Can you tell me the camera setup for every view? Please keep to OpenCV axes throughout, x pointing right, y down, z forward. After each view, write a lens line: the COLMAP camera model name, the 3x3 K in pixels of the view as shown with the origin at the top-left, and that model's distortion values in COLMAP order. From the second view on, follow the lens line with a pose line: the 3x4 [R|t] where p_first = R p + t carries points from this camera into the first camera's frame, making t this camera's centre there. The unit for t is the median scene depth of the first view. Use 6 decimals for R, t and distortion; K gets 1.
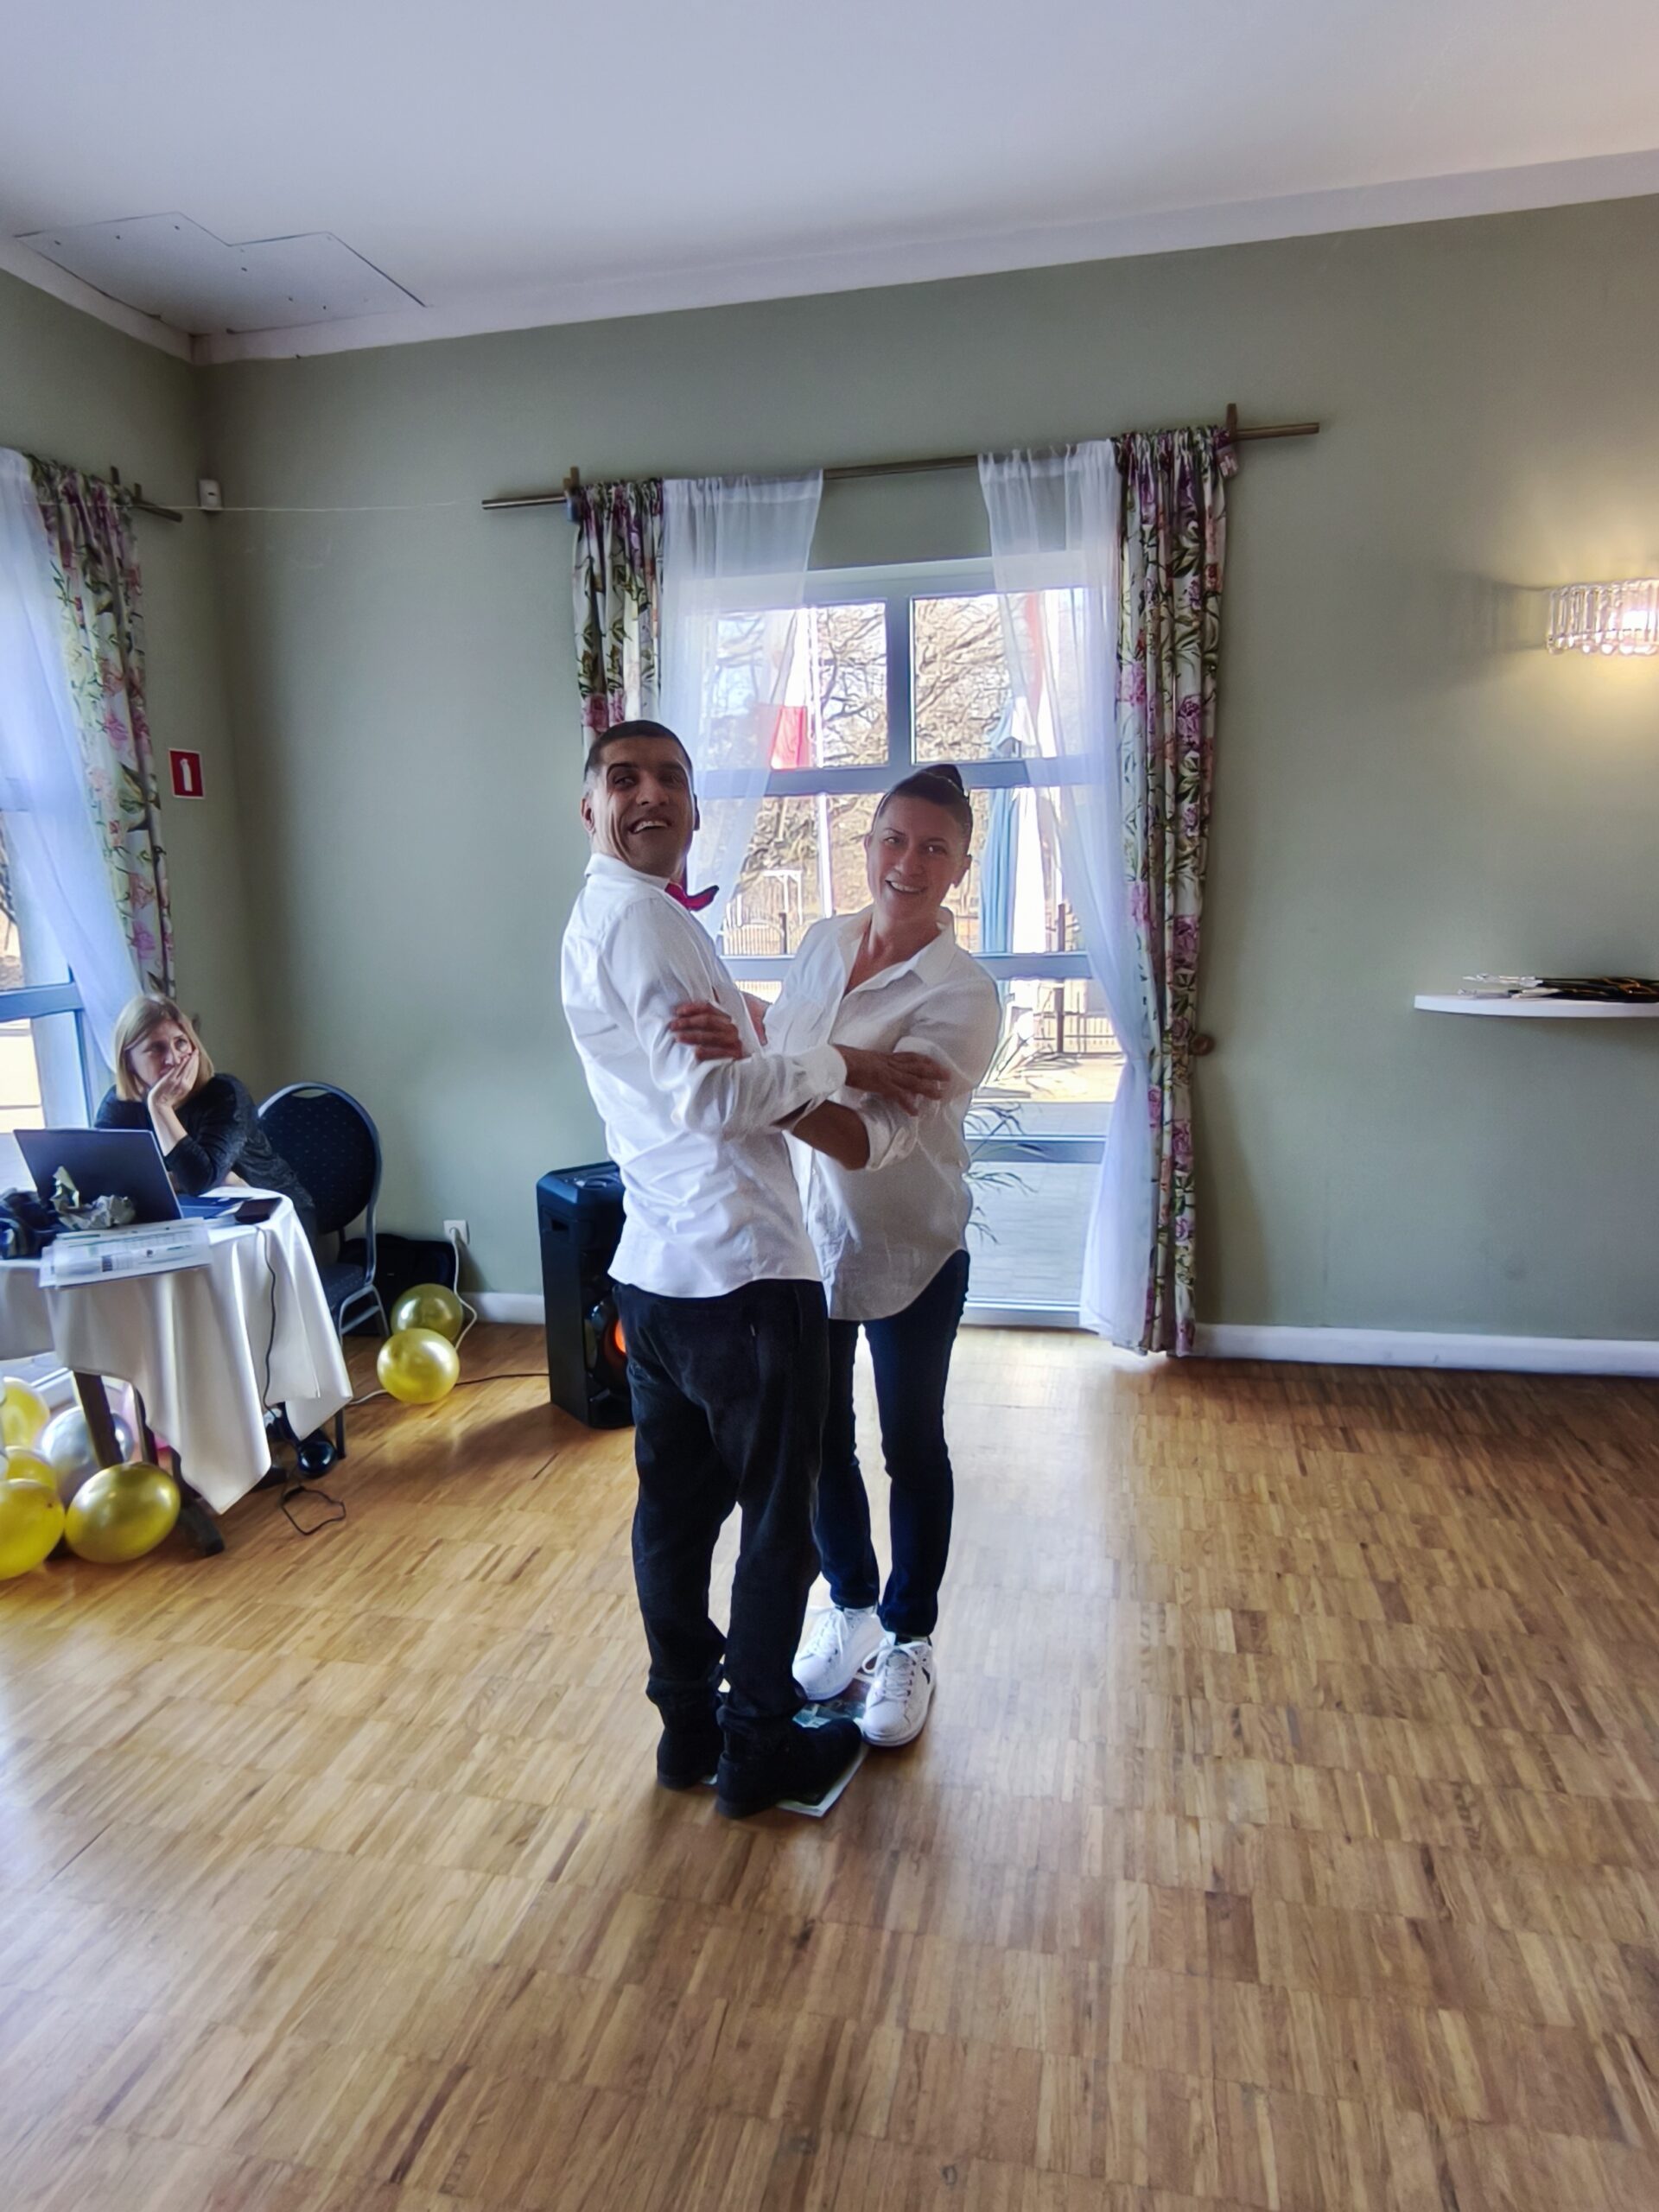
lens RADIAL K [[1347.9, 0, 835.8], [0, 1347.9, 1110.3], [0, 0, 1]] dist [0.022810, -0.024148]
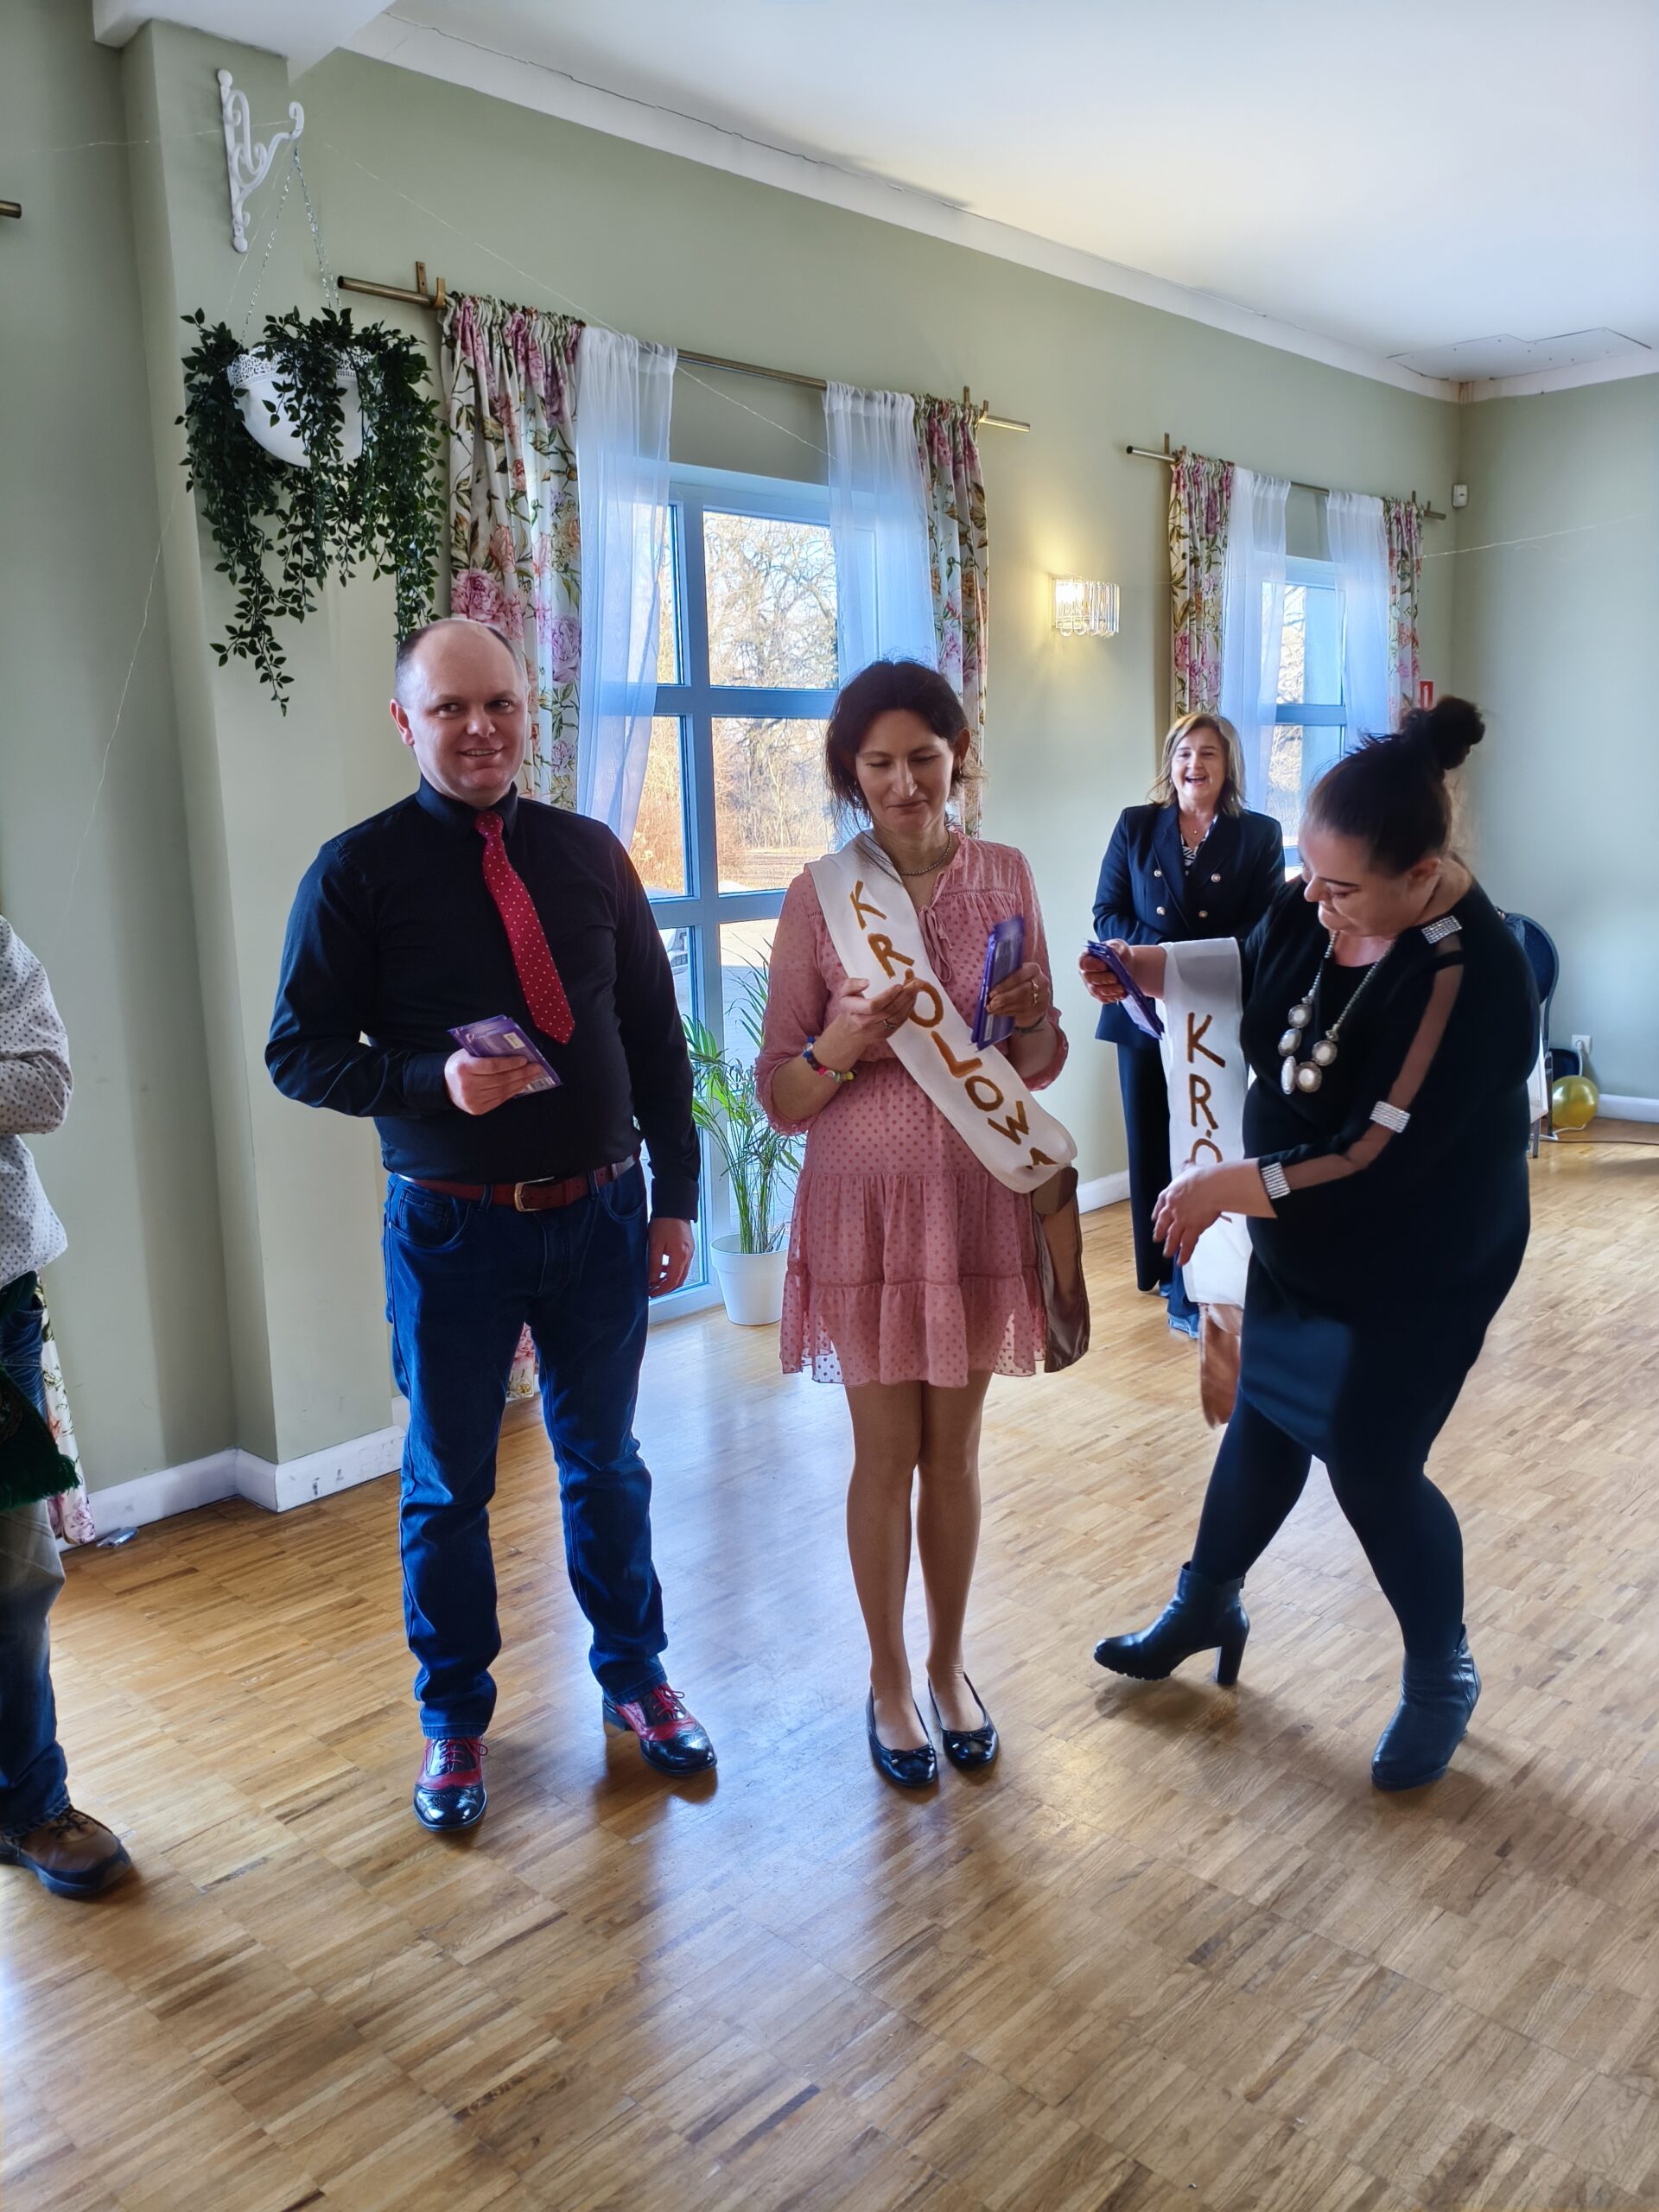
lens RADIAL K [[1706.2, 0, 837.8], [0, 1706.2, 1098.5], [0, 0, 1]] dist [0.076658, -0.166853]
pose [[0.855435, 0.096057, -0.508924, -0.055154], [-0.086968, 0.995339, 0.041684, 0.163517], [0.510555, 0.008602, 0.859802, -0.946654]]
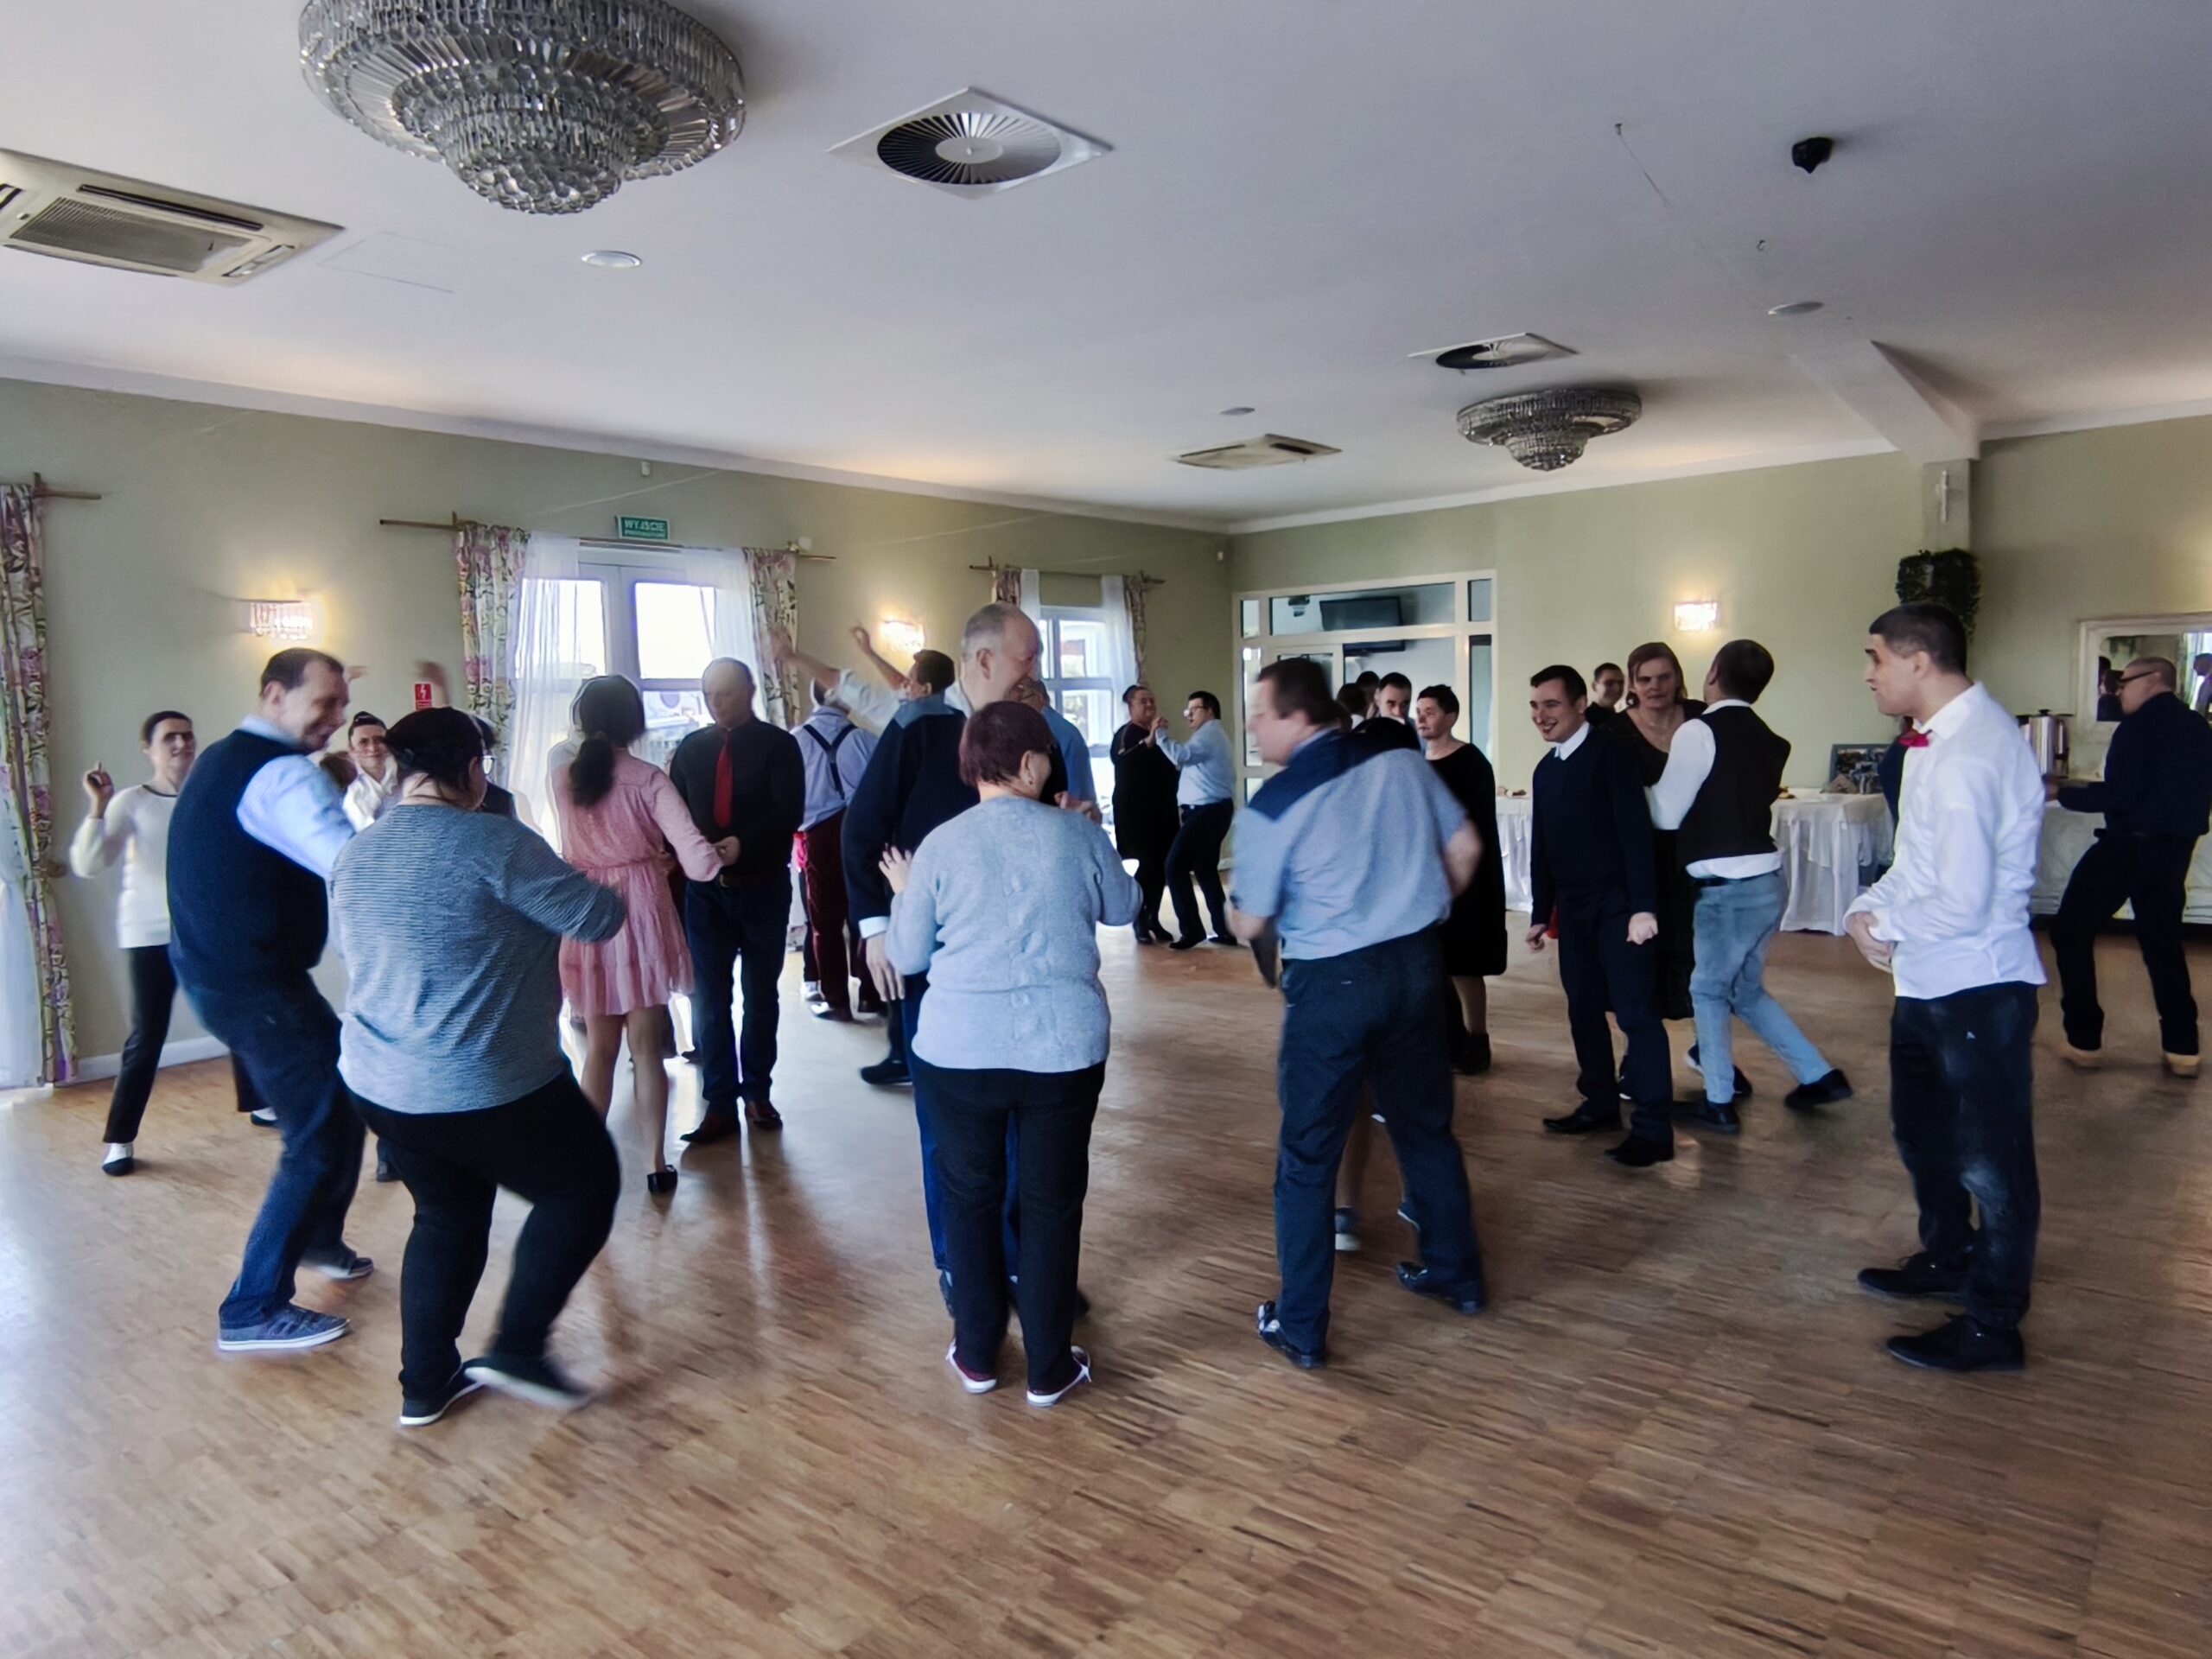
lens RADIAL K [[1445.3, 0, 1100.8], [0, 1445.3, 822.8], [0, 0, 1]] dist [-0.007086, -0.004440]
pose [[0.461993, -0.057796, 0.884998, -0.634401], [0.170683, 0.985015, -0.024773, 0.143478], [-0.870304, 0.162499, 0.464935, -0.800050]]
